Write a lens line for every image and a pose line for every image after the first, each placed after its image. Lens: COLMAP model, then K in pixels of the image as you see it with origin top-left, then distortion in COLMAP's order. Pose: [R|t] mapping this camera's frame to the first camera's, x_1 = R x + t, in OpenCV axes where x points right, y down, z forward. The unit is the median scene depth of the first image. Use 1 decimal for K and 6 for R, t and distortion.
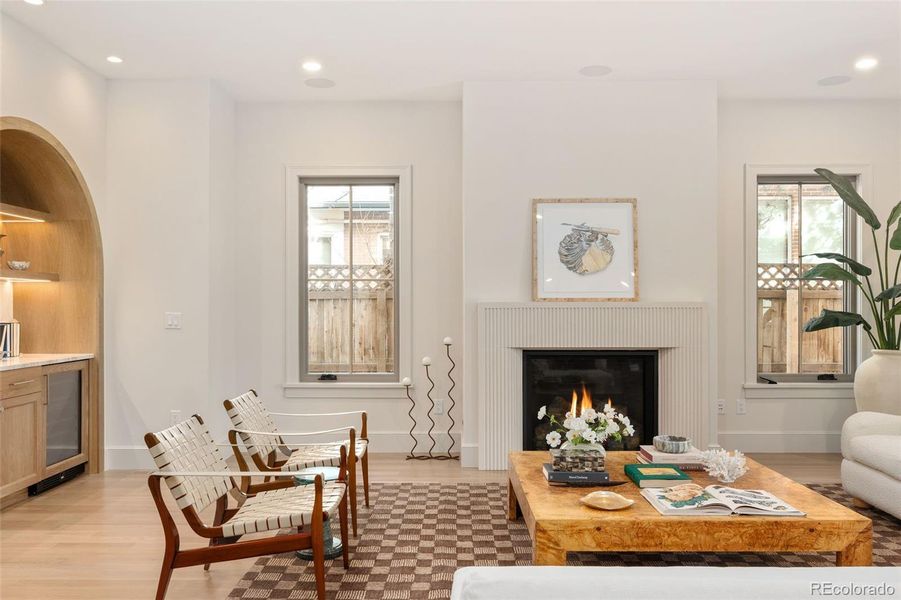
lens RADIAL K [[715.4, 0, 455.6], [0, 715.4, 302.8], [0, 0, 1]] dist [0.004613, 0.002207]
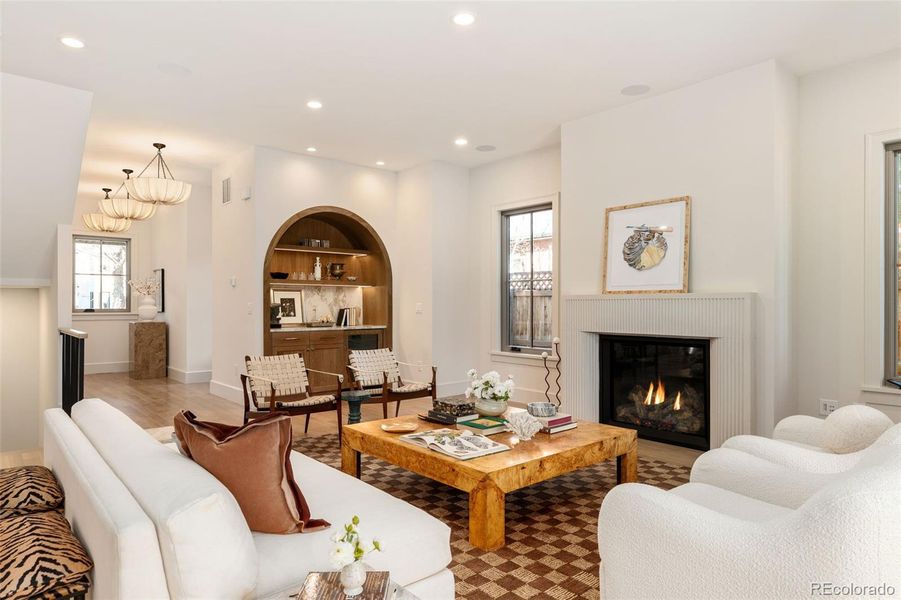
lens RADIAL K [[562.3, 0, 450.9], [0, 562.3, 304.2], [0, 0, 1]] dist [-0.004580, 0.001062]
pose [[0.652907, 0.000899, -0.757437, 0.655283], [0.001010, 0.999997, 0.002058, 0.012864], [0.757437, -0.002109, 0.652905, 0.187074]]
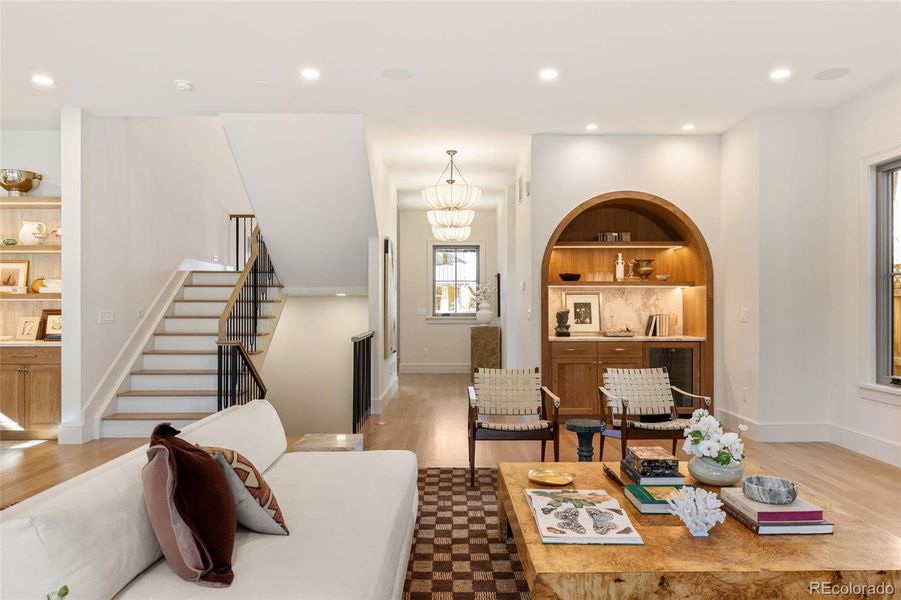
lens RADIAL K [[613.6, 0, 446.8], [0, 613.6, 292.0], [0, 0, 1]] dist [-0.001181, -0.005984]
pose [[-0.008206, -0.025755, -0.999635, 0.656315], [0.001213, 0.999667, -0.025765, 0.011521], [0.999966, -0.001424, -0.008172, 0.494389]]
